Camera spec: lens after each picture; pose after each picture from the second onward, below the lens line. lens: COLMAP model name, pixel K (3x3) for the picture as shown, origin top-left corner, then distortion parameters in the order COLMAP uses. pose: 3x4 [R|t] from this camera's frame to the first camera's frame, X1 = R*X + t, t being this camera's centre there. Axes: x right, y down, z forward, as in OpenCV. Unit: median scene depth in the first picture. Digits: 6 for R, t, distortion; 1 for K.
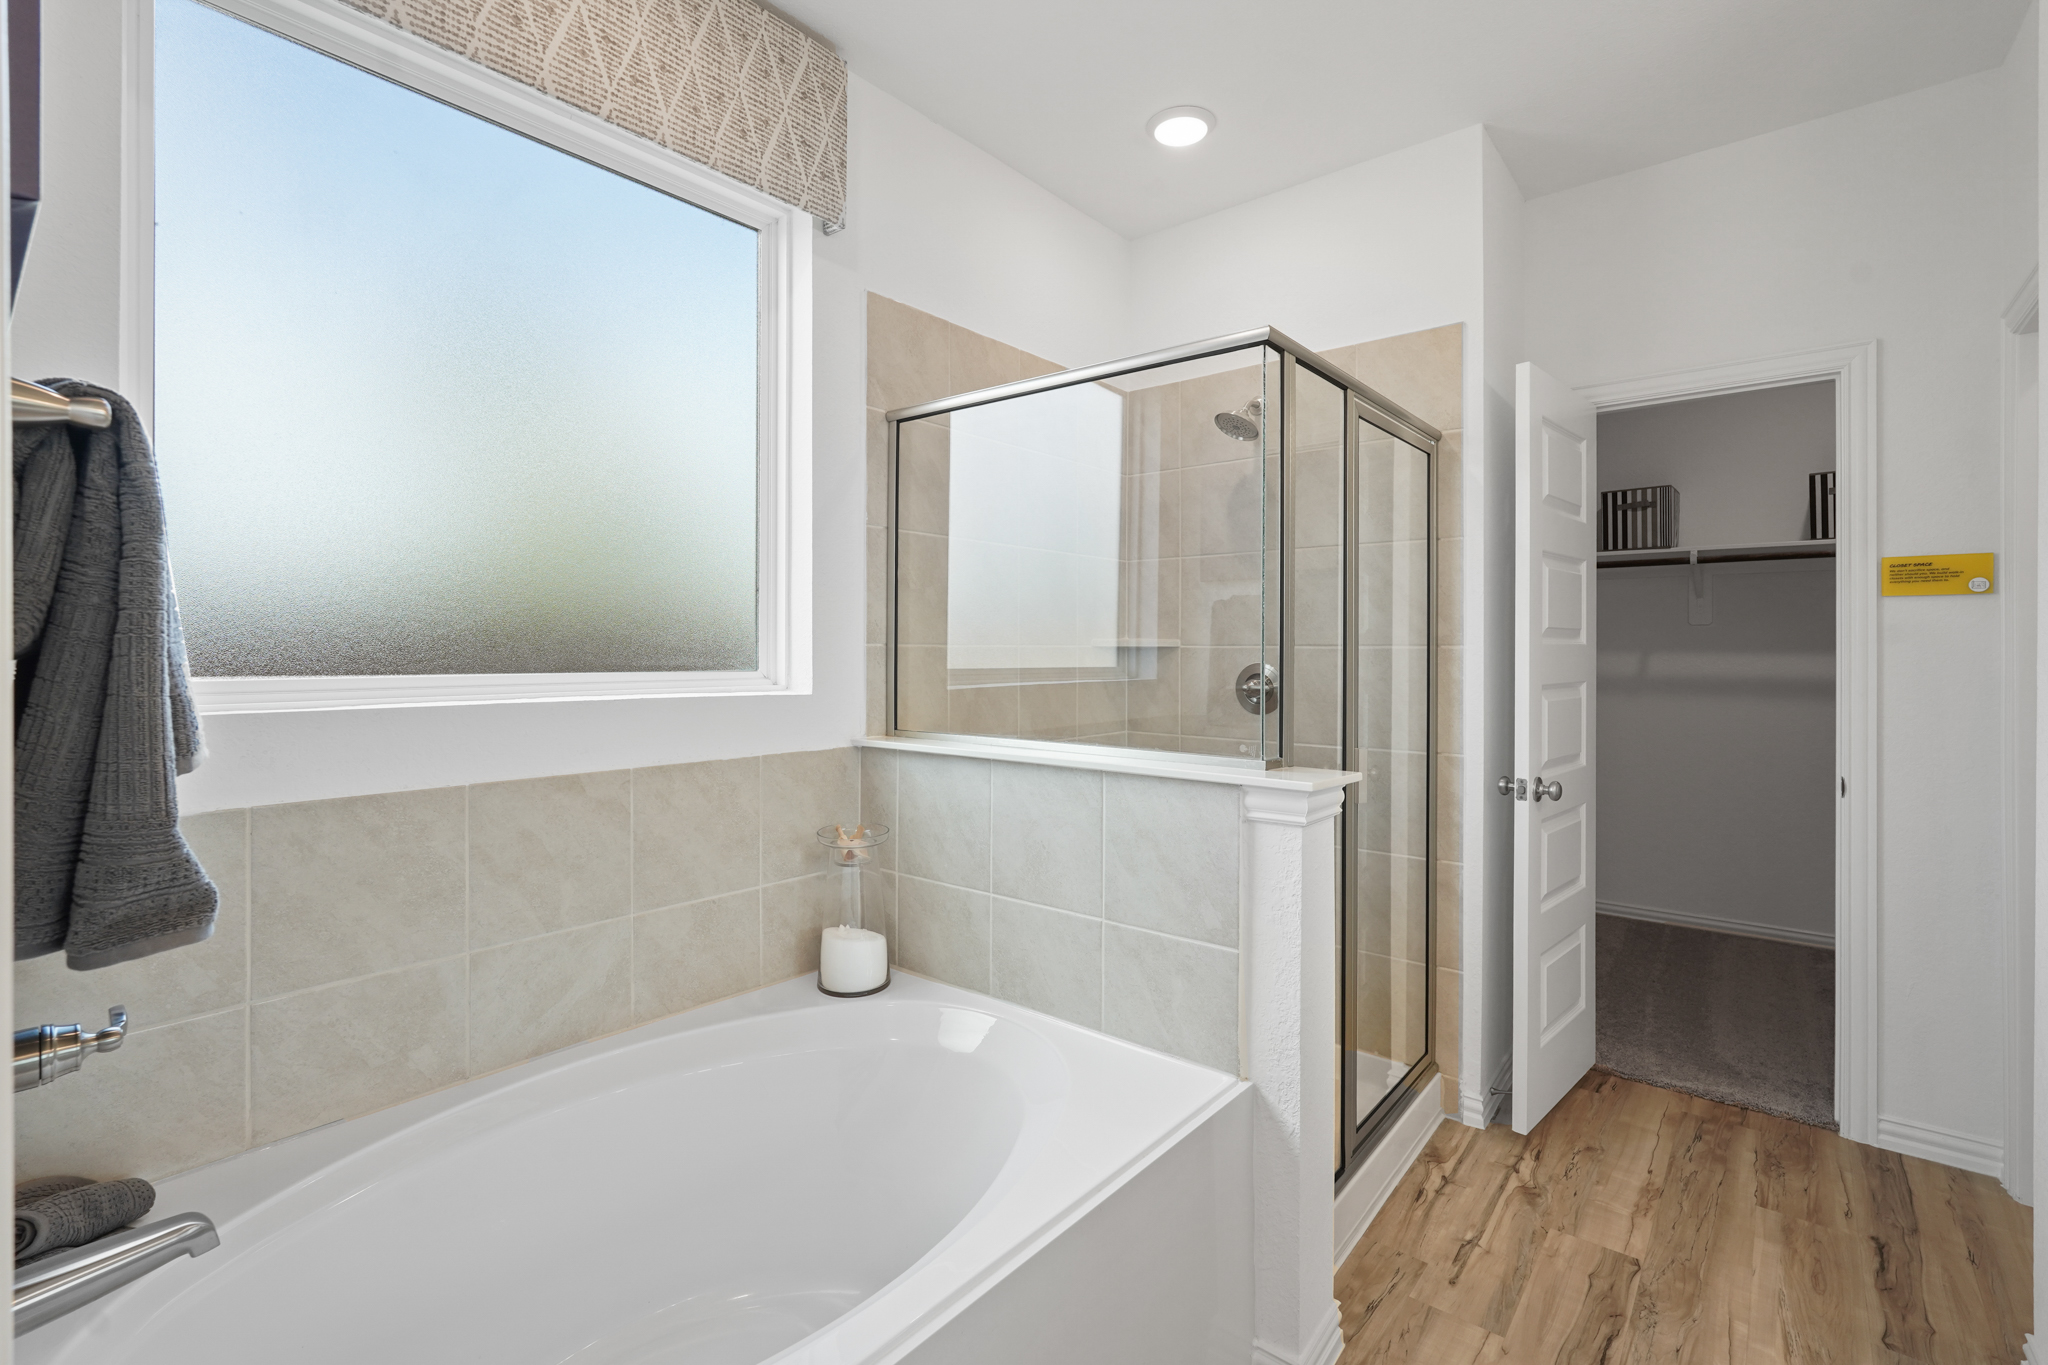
lens RADIAL K [[915.5, 0, 1027.9], [0, 915.5, 650.1], [0, 0, 1]] dist [-0.017686, 0.008119]
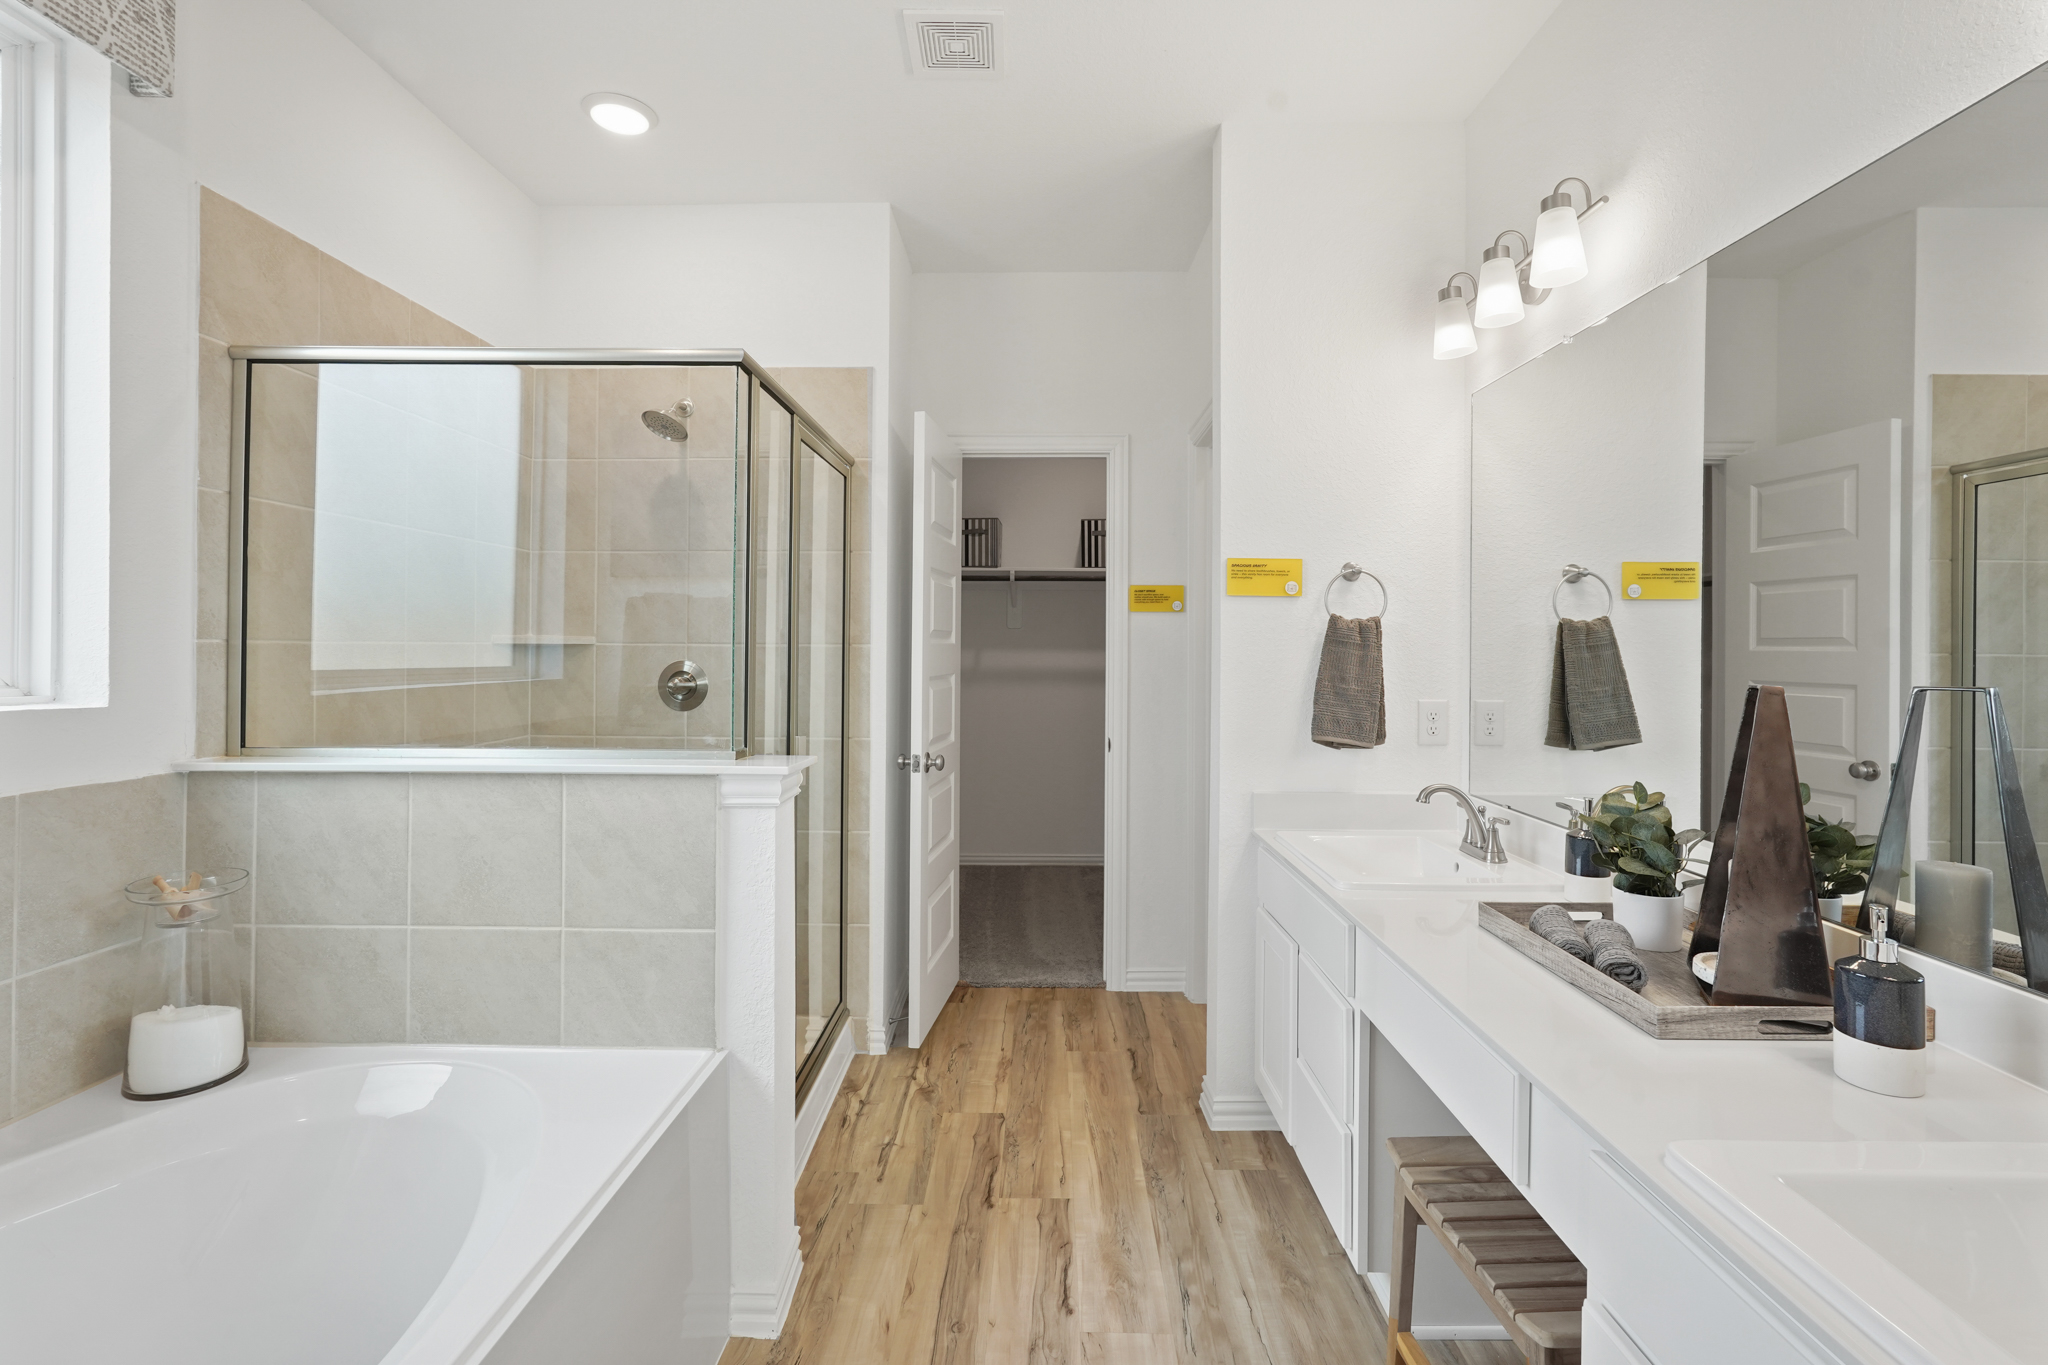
lens RADIAL K [[915.5, 0, 1027.9], [0, 915.5, 650.1], [0, 0, 1]] dist [-0.017686, 0.008119]
pose [[0.780378, -0.000086, 0.625309, -0.106599], [-0.002064, 0.999994, 0.002714, -0.001363], [-0.625305, -0.003409, 0.780373, -0.042731]]
